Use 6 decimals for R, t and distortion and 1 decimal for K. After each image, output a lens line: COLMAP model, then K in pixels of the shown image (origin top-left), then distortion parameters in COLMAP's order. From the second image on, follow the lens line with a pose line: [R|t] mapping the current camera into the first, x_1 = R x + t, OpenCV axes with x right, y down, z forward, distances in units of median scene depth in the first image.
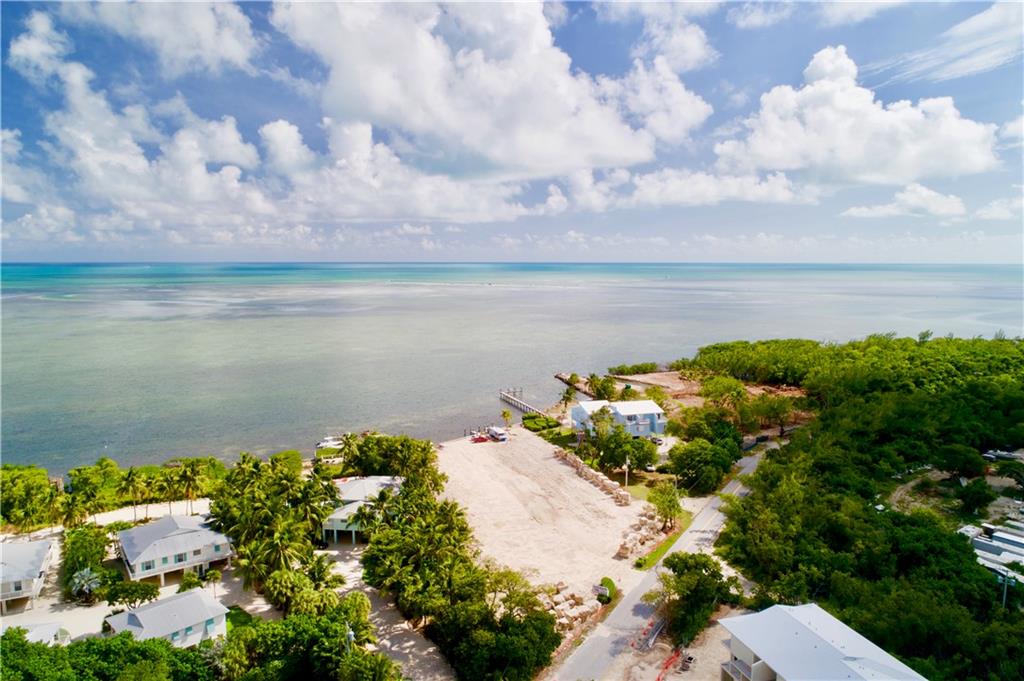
lens RADIAL K [[686.3, 0, 512.0], [0, 686.3, 340.5], [0, 0, 1]] dist [-0.010823, 0.008994]
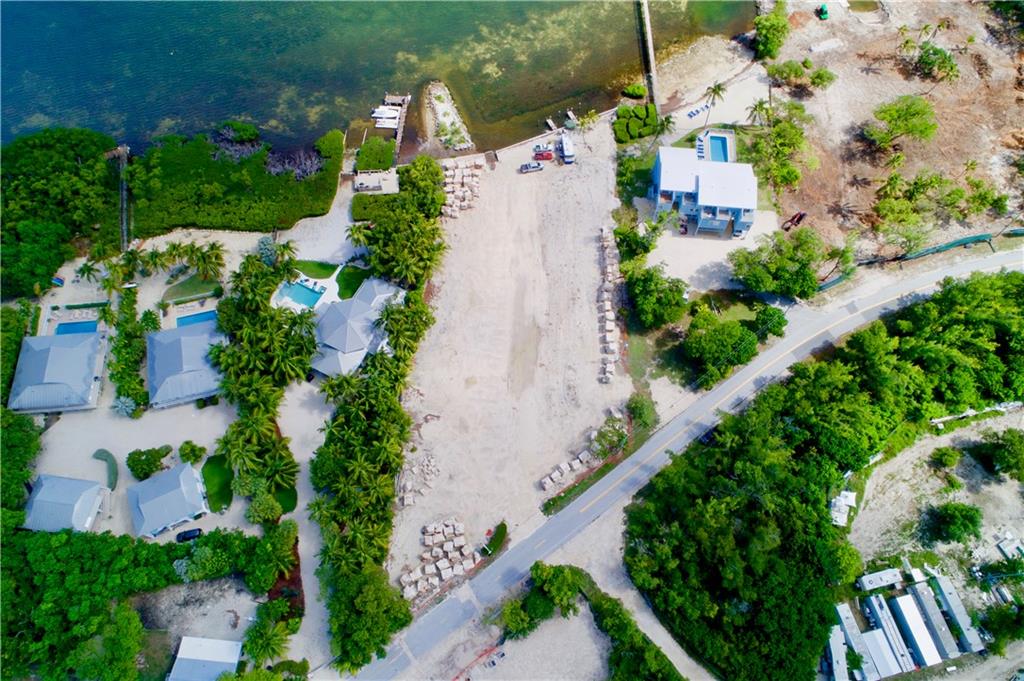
lens RADIAL K [[686.3, 0, 512.0], [0, 686.3, 340.5], [0, 0, 1]] dist [-0.010823, 0.008994]
pose [[0.930395, 0.335249, -0.148234, 0.194753], [-0.056460, 0.530635, 0.845718, -0.734933], [0.362184, -0.778483, 0.512628, 0.567357]]
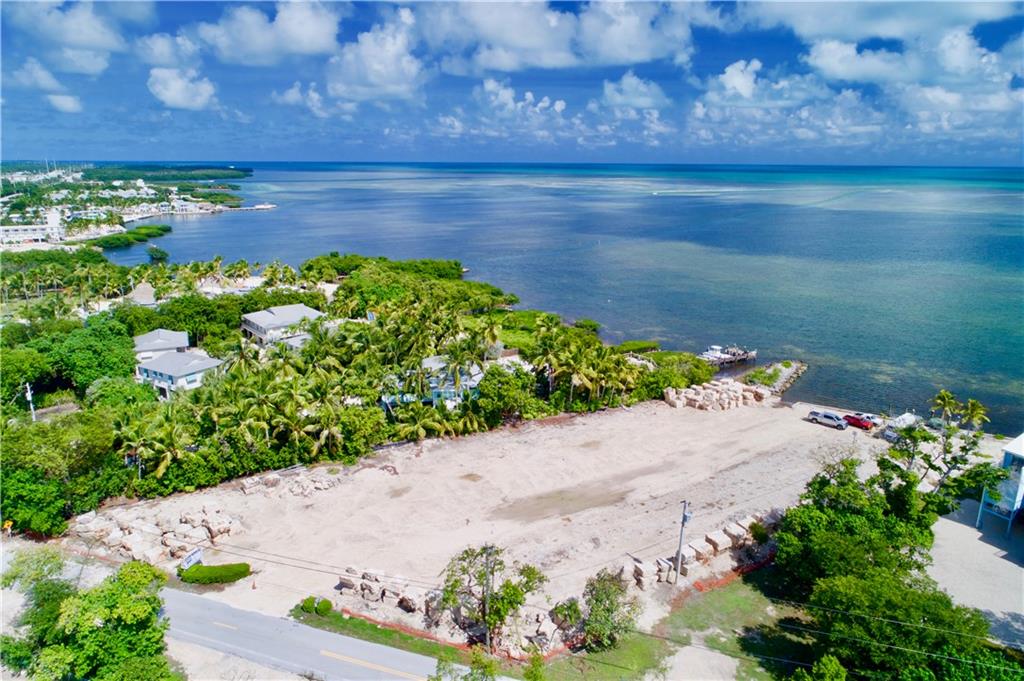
lens RADIAL K [[692.8, 0, 512.4], [0, 692.8, 314.5], [0, 0, 1]] dist [-0.004545, 0.001549]
pose [[0.202964, 0.214295, -0.955449, 0.648380], [-0.118319, 0.973976, 0.193316, -0.022663], [0.972011, 0.073811, 0.223038, 0.949868]]
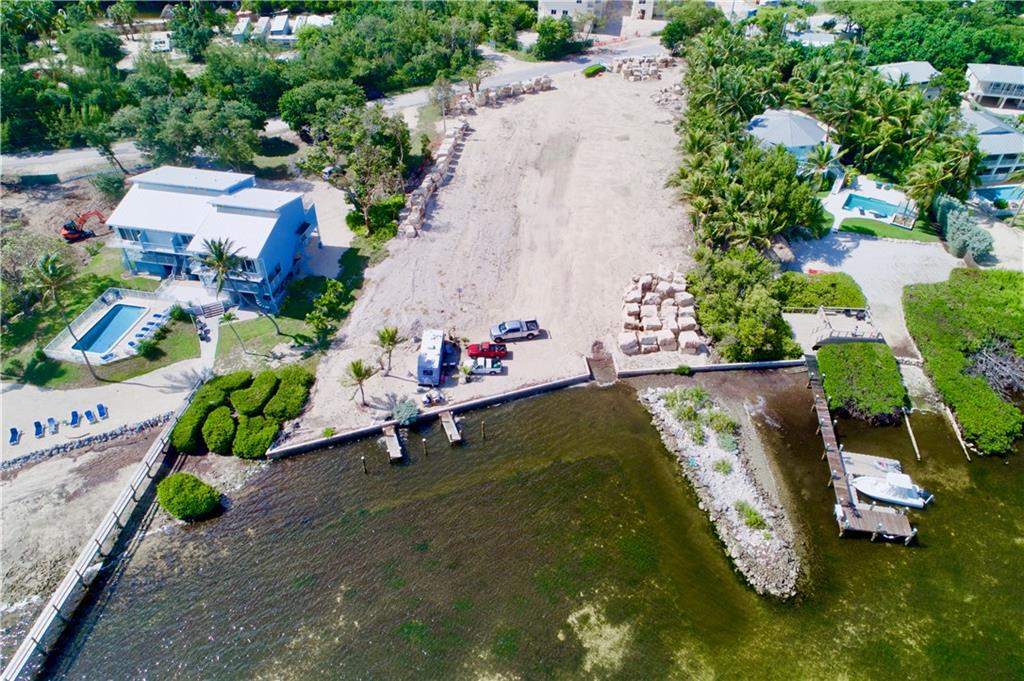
lens RADIAL K [[686.3, 0, 512.0], [0, 686.3, 340.5], [0, 0, 1]] dist [-0.010823, 0.008994]
pose [[-0.887536, -0.309000, 0.341759, -0.307577], [0.040659, 0.686341, 0.726142, -0.236513], [-0.458941, 0.658373, -0.596589, 1.943872]]
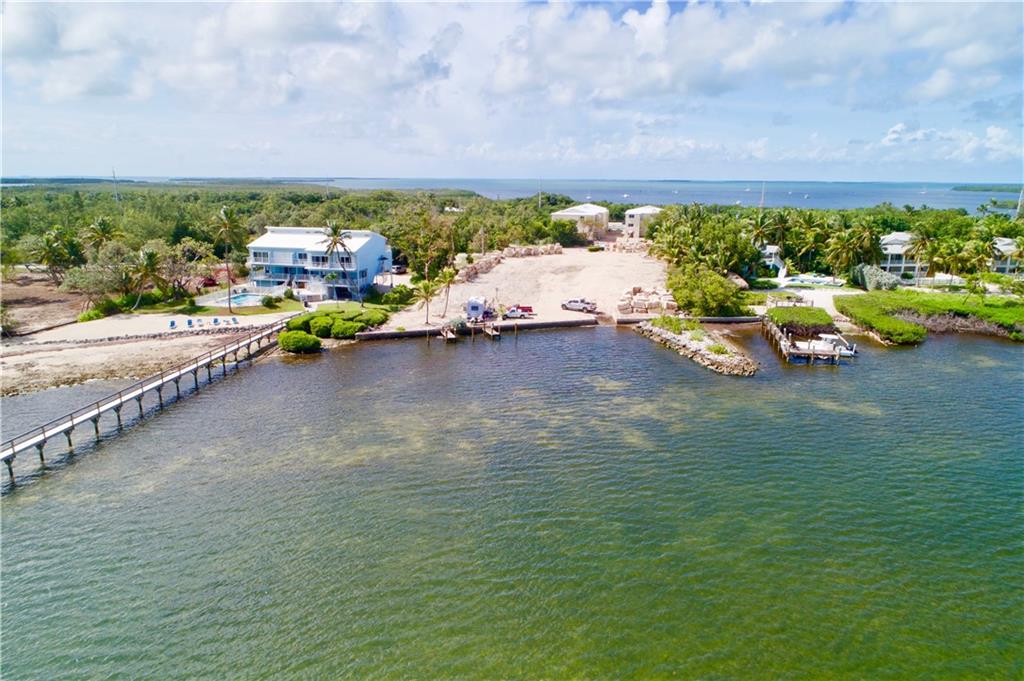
lens RADIAL K [[686.3, 0, 512.0], [0, 686.3, 340.5], [0, 0, 1]] dist [-0.010823, 0.008994]
pose [[-0.877029, -0.118900, 0.465492, -0.465431], [0.046546, 0.943306, 0.328644, -0.014875], [-0.478177, 0.309897, -0.821773, 2.292365]]
